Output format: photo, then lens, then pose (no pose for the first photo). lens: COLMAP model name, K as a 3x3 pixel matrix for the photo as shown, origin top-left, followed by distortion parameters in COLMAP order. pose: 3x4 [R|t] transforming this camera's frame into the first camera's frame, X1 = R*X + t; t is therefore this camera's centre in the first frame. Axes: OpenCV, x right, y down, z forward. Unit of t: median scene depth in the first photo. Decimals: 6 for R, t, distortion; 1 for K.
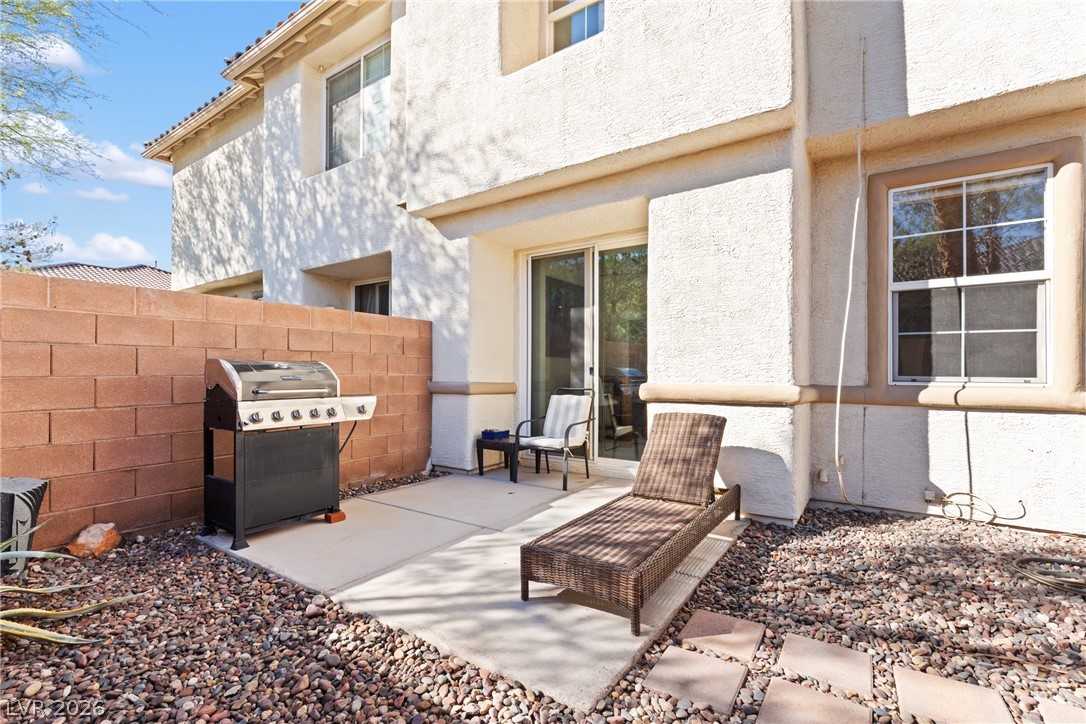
lens RADIAL K [[484.6, 0, 535.1], [0, 484.6, 377.7], [0, 0, 1]] dist [0.004895, -0.000342]
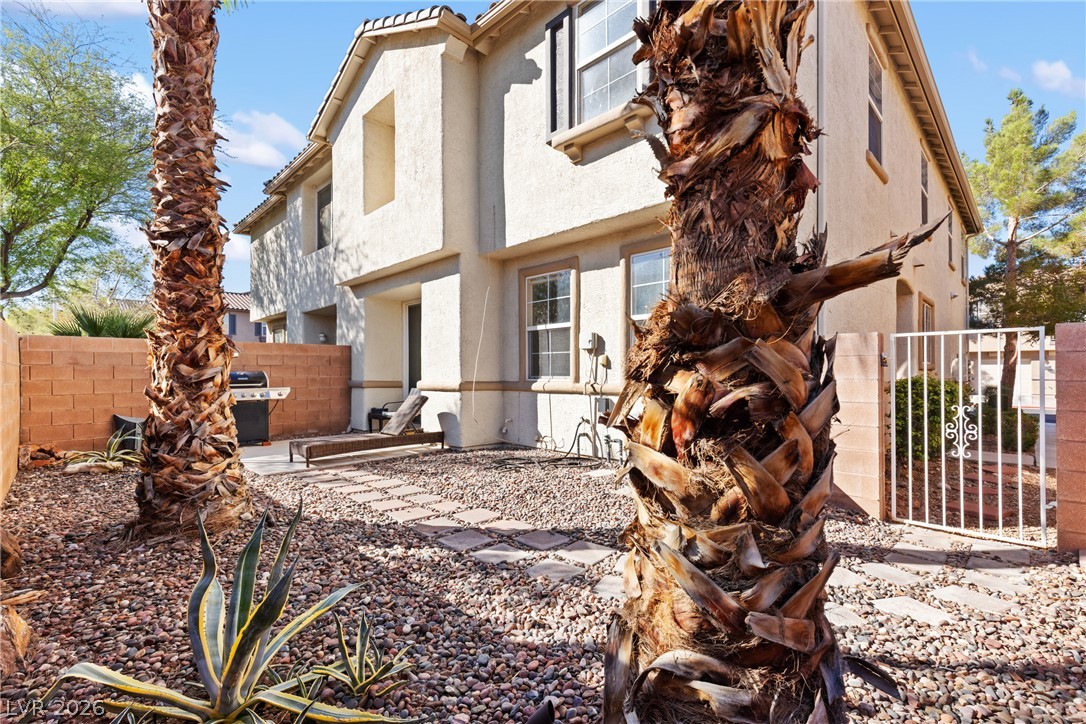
lens RADIAL K [[484.6, 0, 545.4], [0, 484.6, 367.3], [0, 0, 1]] dist [0.004895, -0.000342]
pose [[0.983503, -0.010861, -0.180566, 0.822169], [0.008490, 0.999867, -0.013900, -0.006341], [0.180693, 0.012138, 0.983465, -0.606236]]
